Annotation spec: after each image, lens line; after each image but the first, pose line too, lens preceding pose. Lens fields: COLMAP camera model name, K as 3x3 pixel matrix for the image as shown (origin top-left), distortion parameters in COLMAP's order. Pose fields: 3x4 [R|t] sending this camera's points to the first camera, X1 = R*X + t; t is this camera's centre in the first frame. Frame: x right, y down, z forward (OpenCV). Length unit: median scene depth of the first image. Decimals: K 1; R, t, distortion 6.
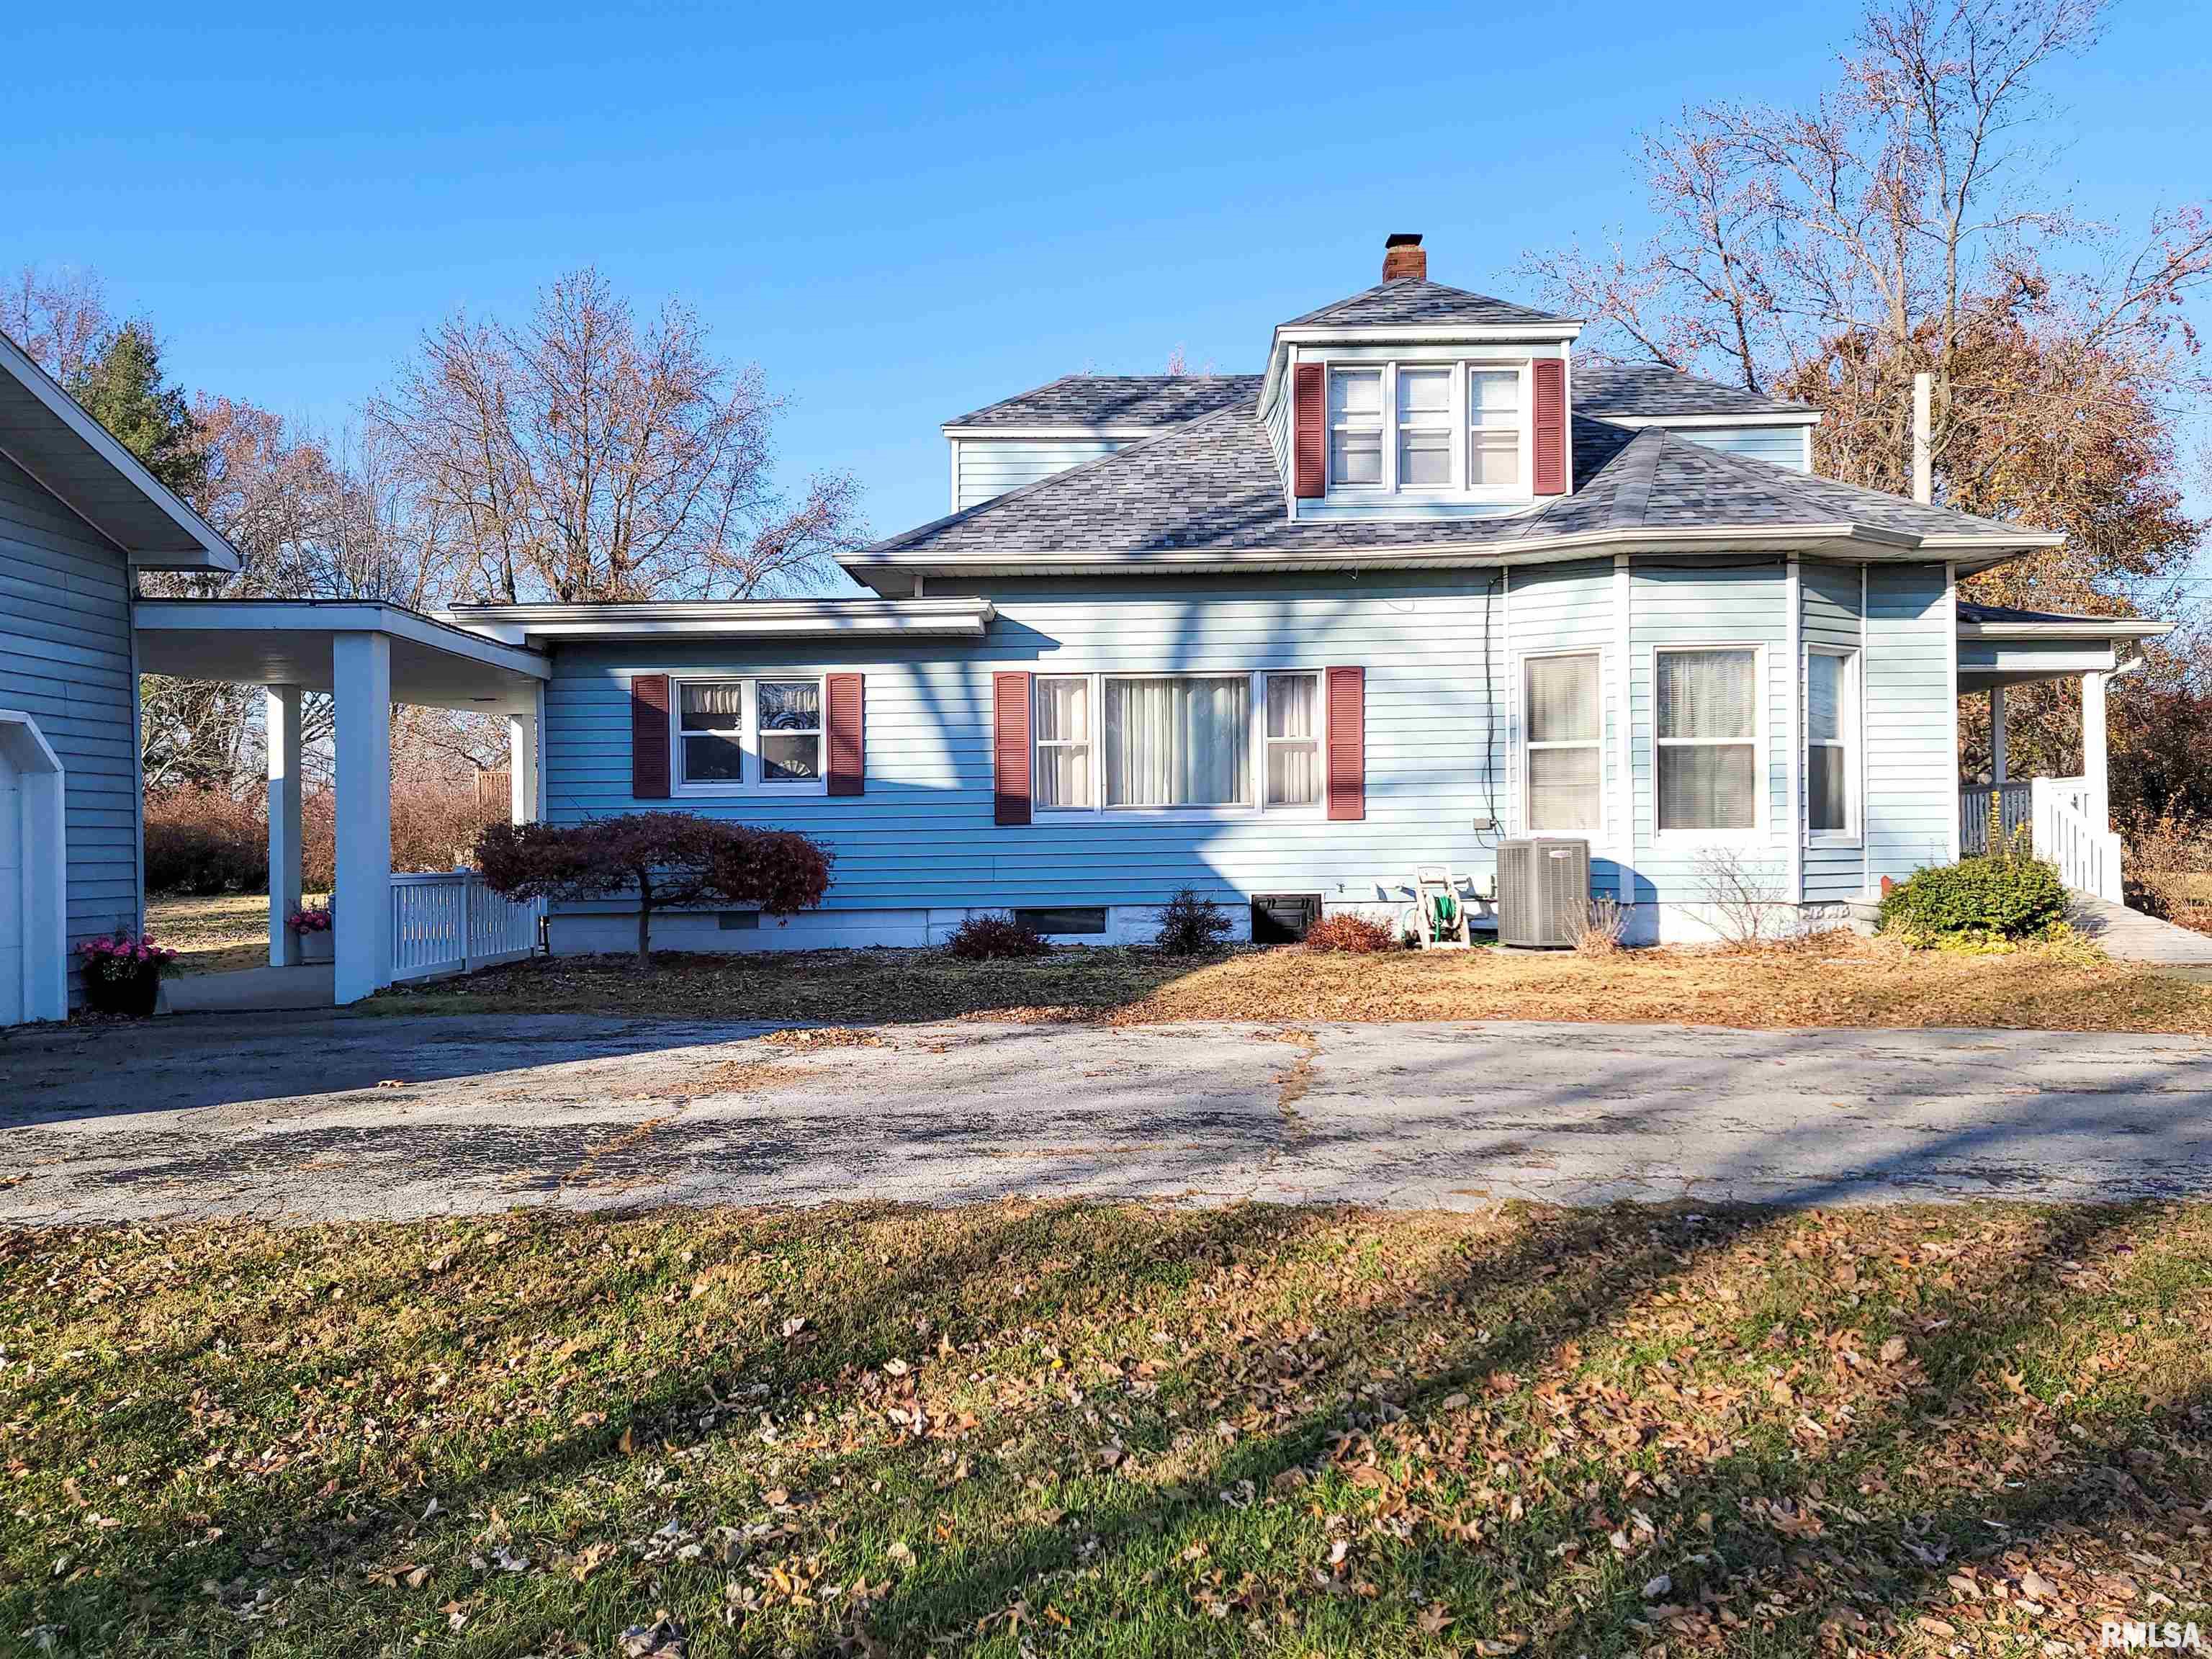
lens RADIAL K [[1620.4, 0, 1114.7], [0, 1620.4, 834.8], [0, 0, 1]] dist [0.084379, -0.066498]
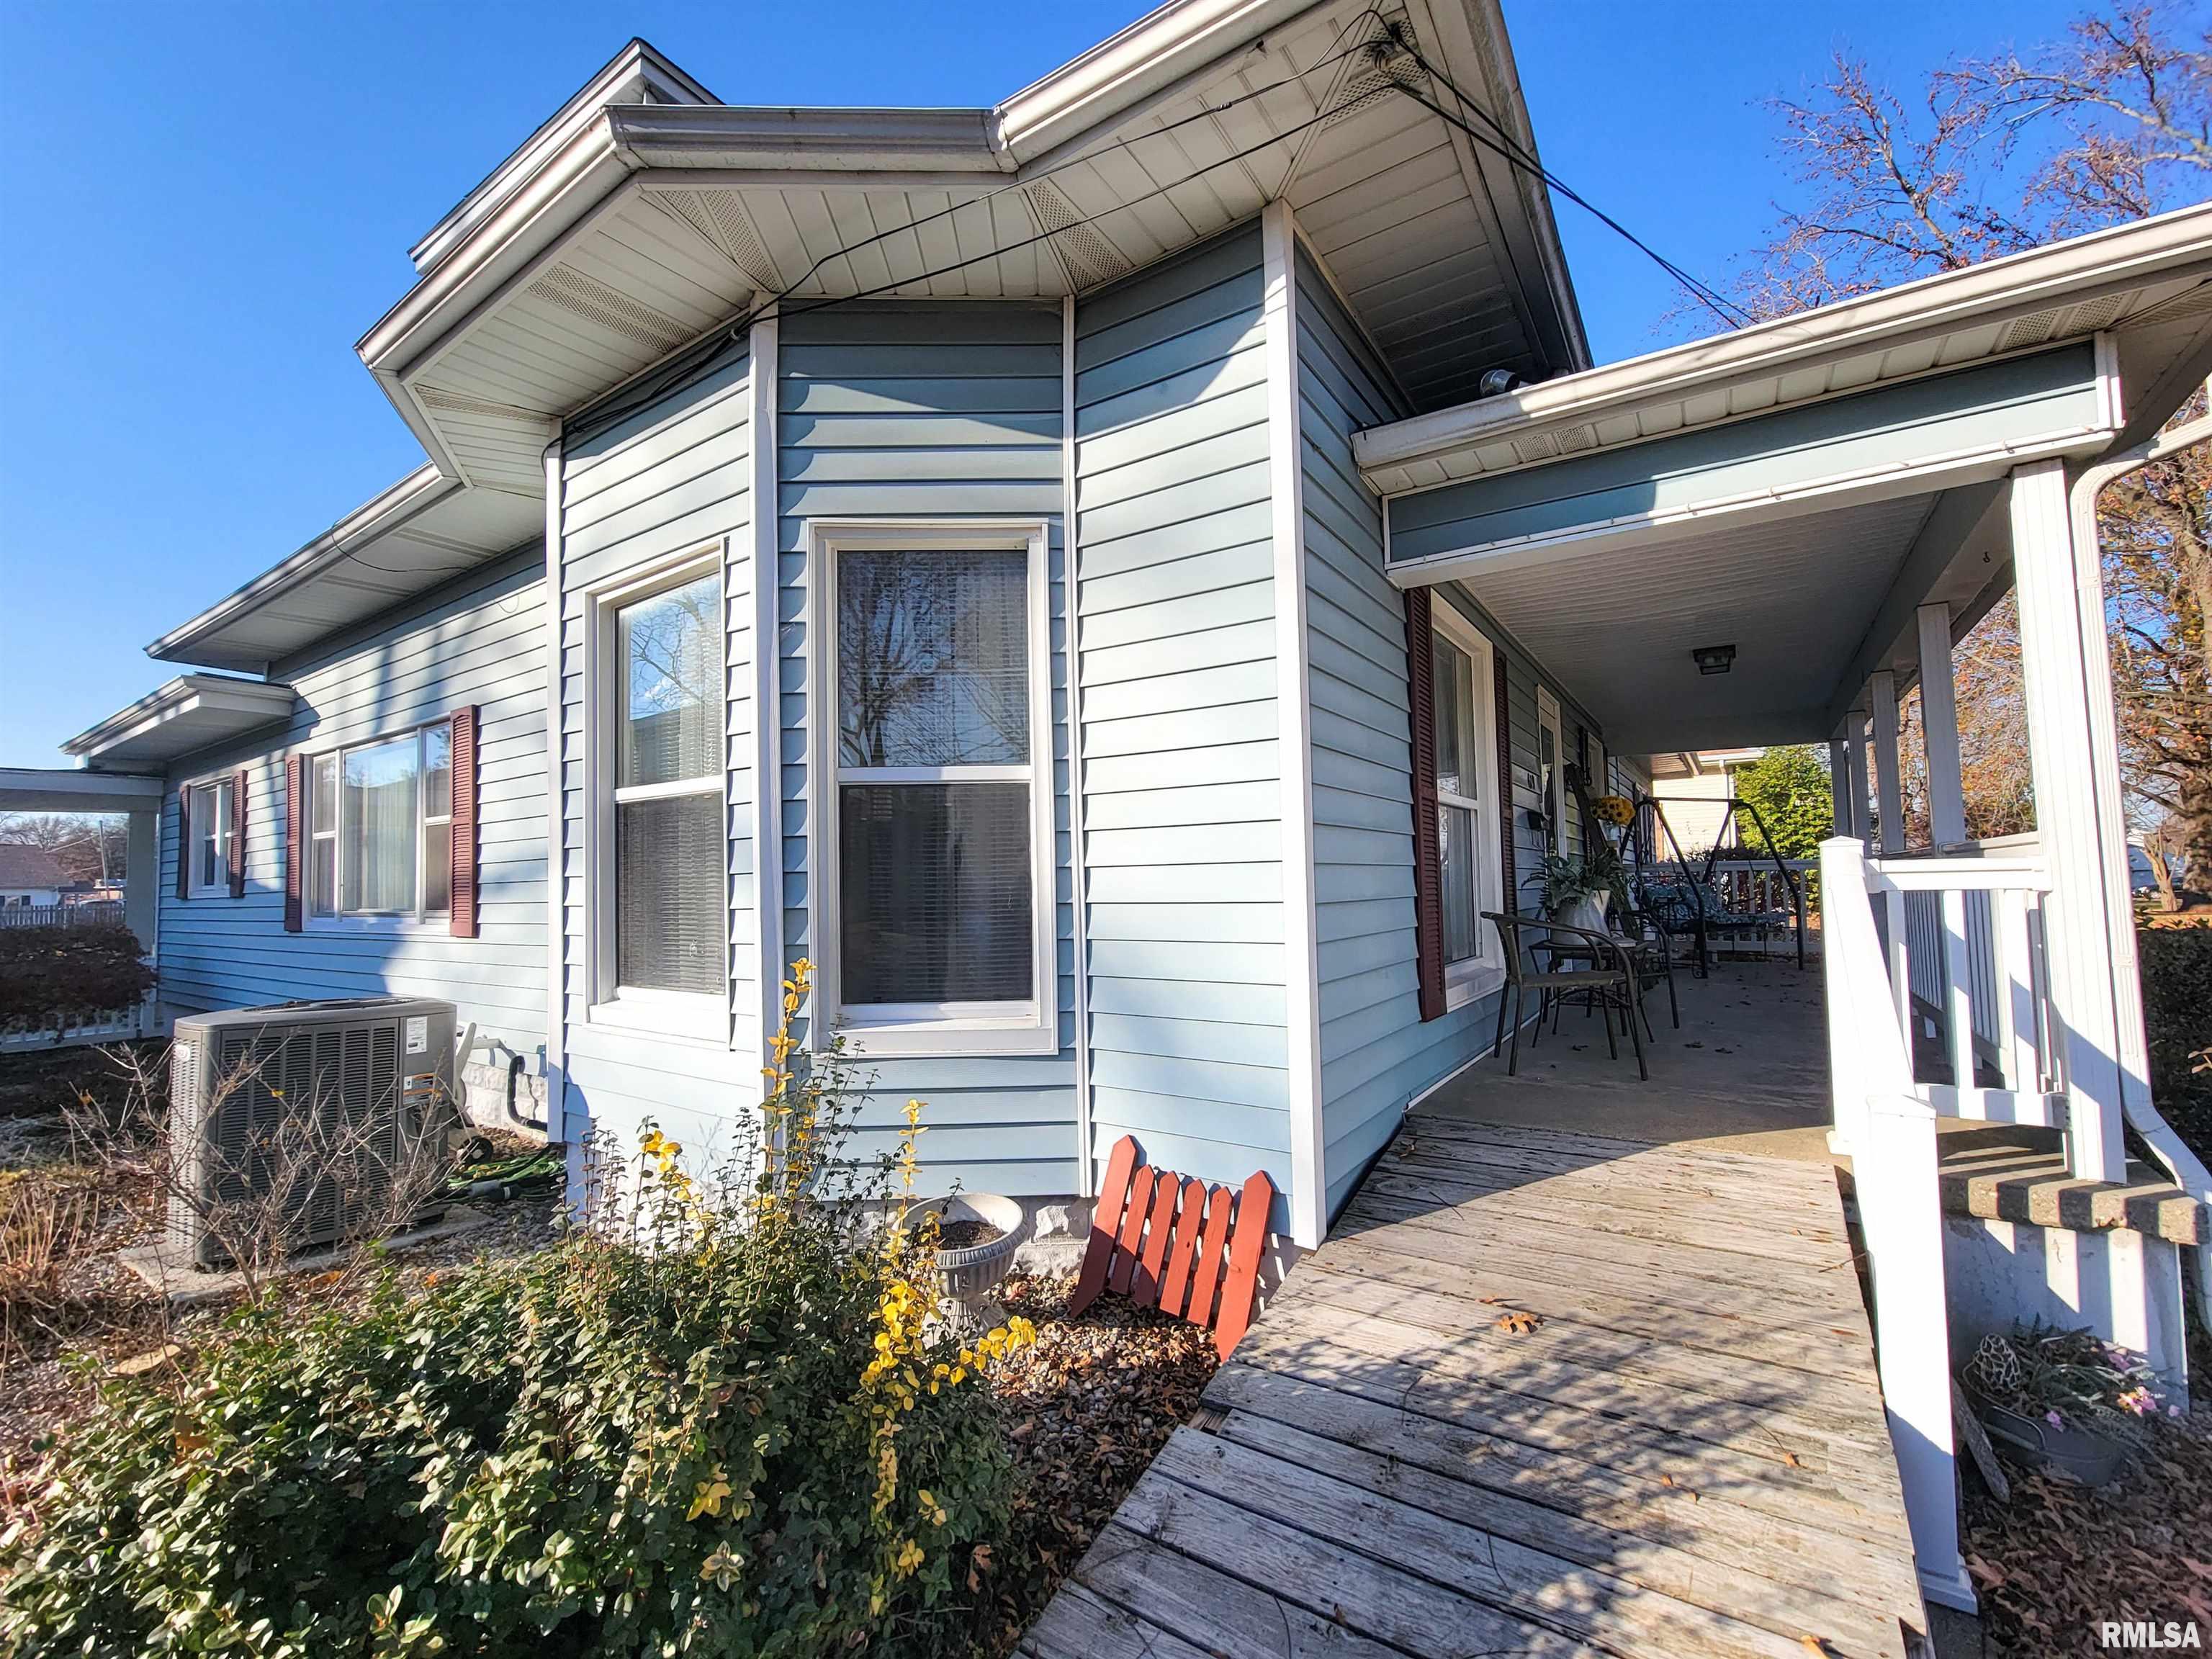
lens RADIAL K [[974.1, 0, 1106.0], [0, 974.1, 829.5], [0, 0, 1]] dist [0.000641, -0.000089]
pose [[0.834243, -0.039890, -0.549952, 1.534970], [0.013604, 0.998565, -0.051793, -0.073424], [0.551229, 0.035727, 0.833589, 2.143783]]
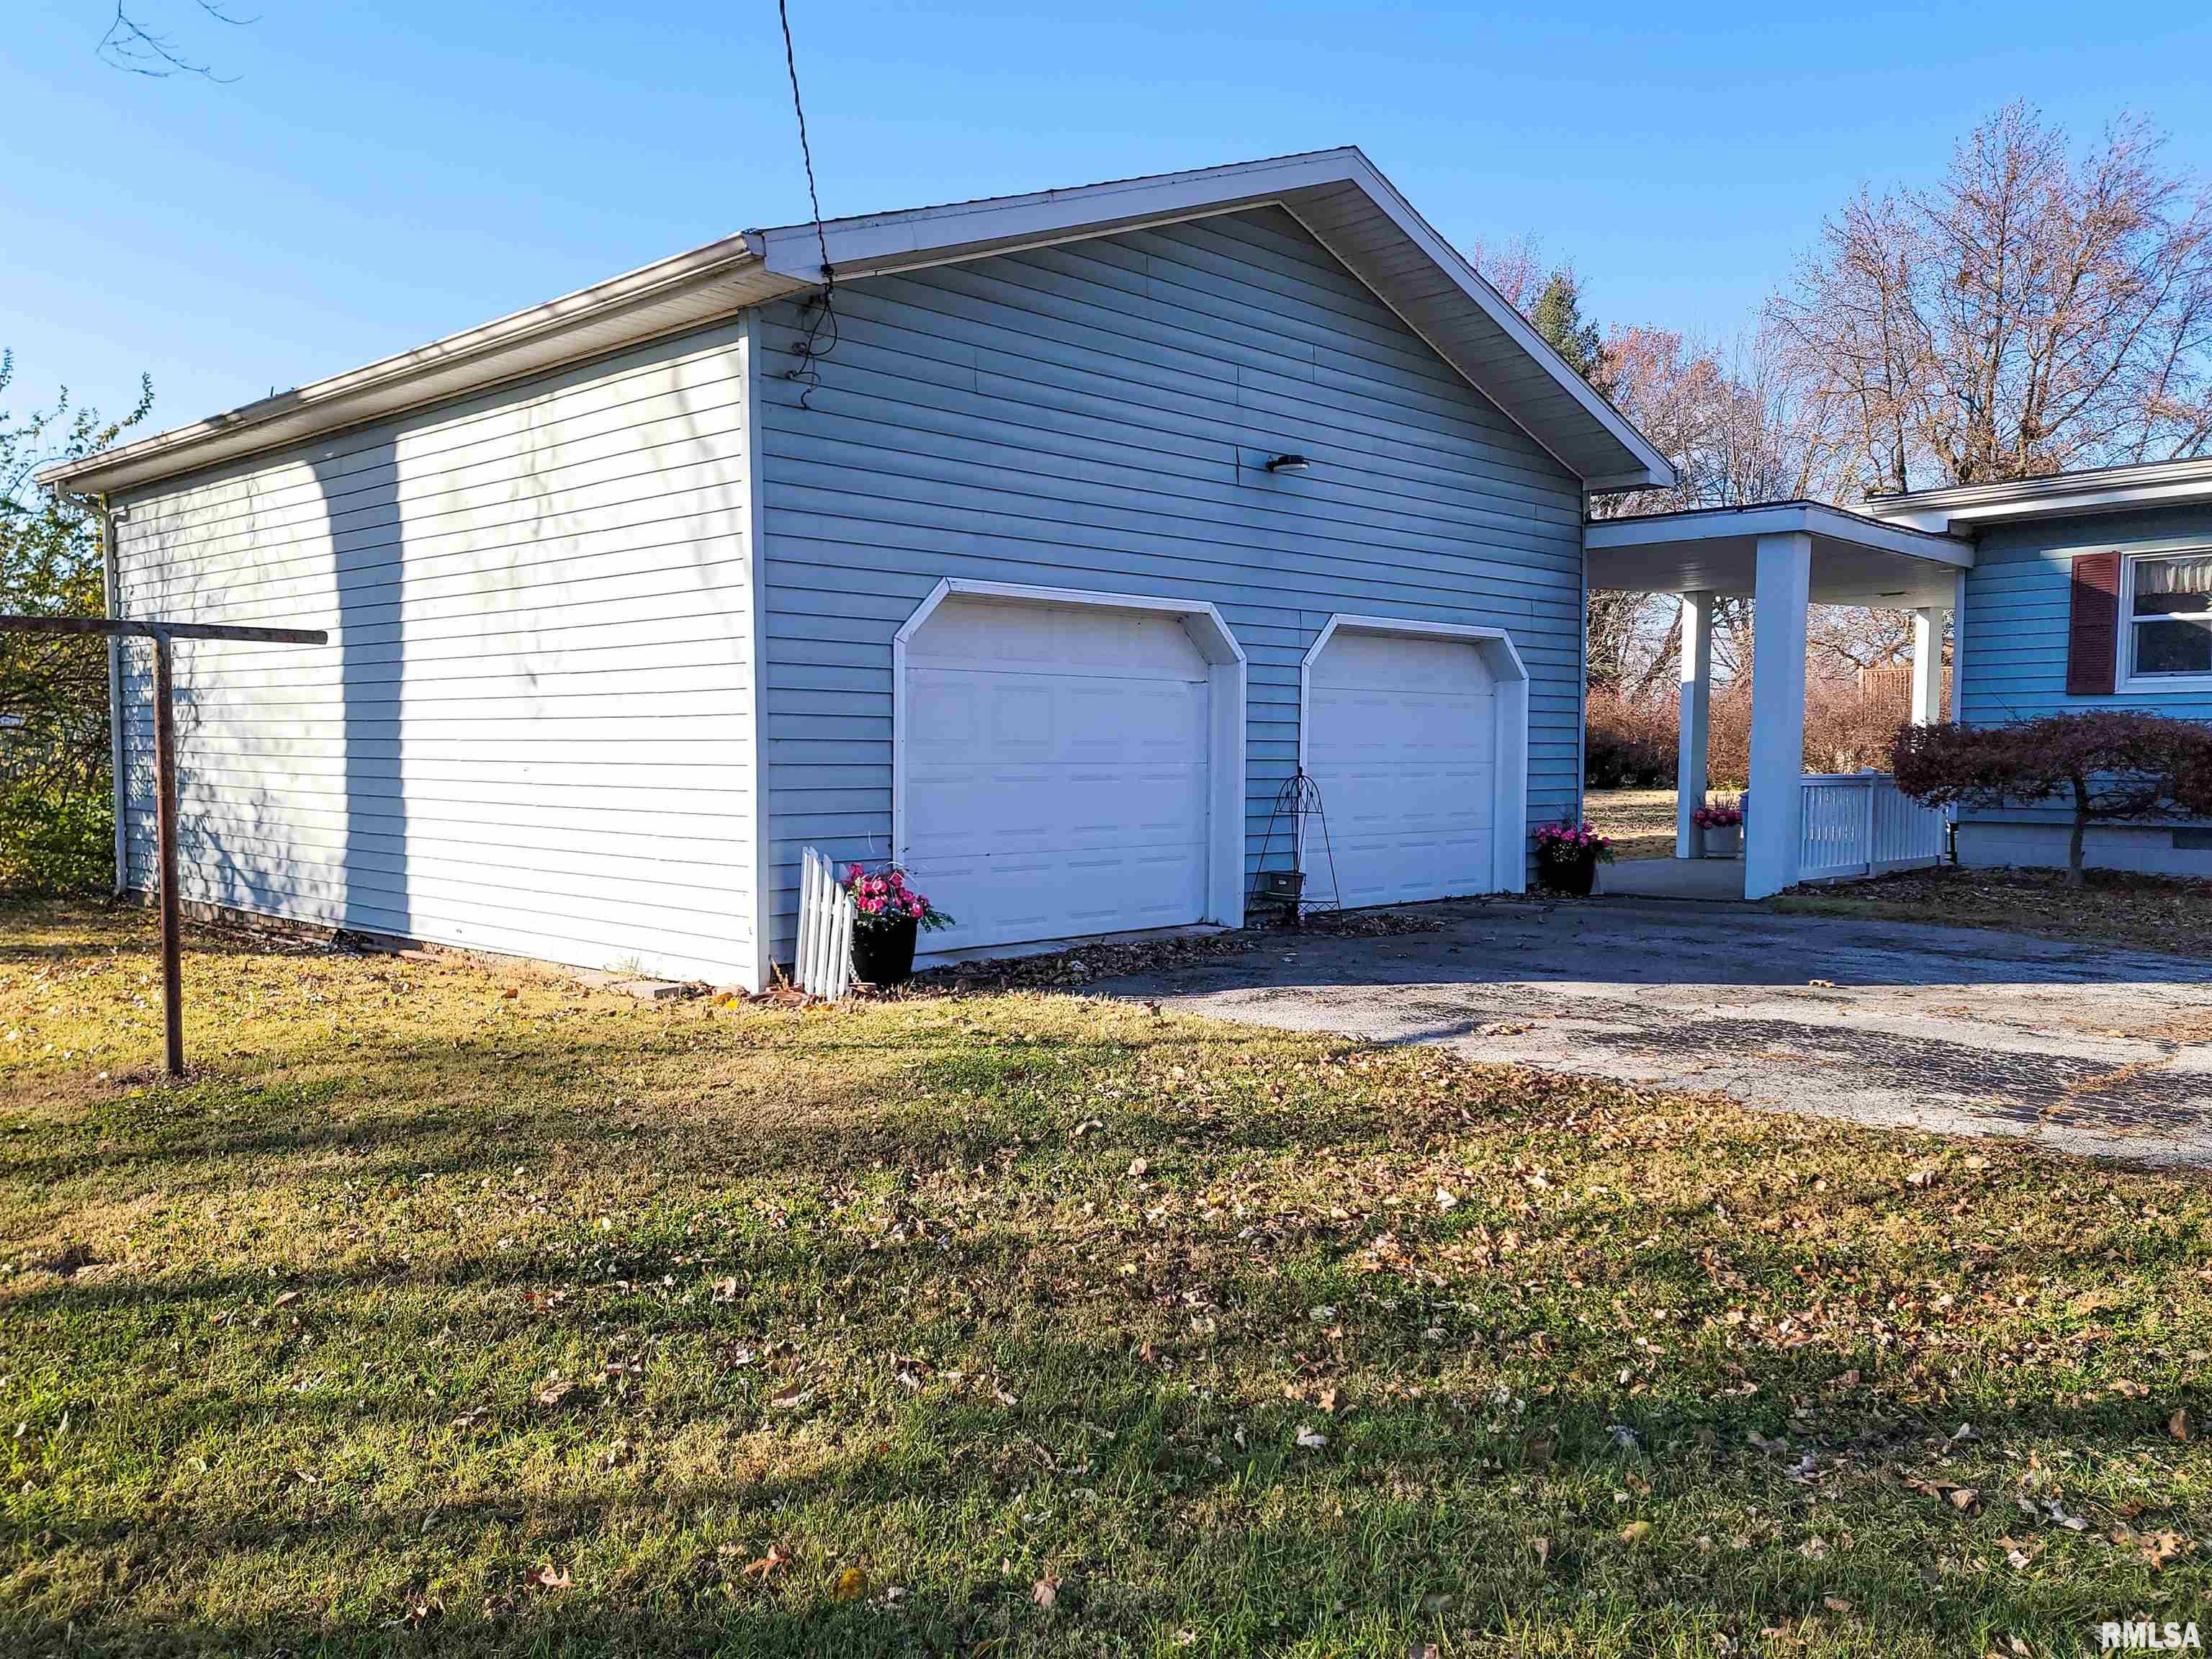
lens RADIAL K [[1620.4, 0, 1114.7], [0, 1620.4, 834.8], [0, 0, 1]] dist [0.084379, -0.066498]
pose [[0.705299, 0.051198, -0.707059, -0.053005], [-0.007899, 0.997894, 0.064377, -0.001304], [0.708866, -0.039820, 0.704218, -0.015874]]
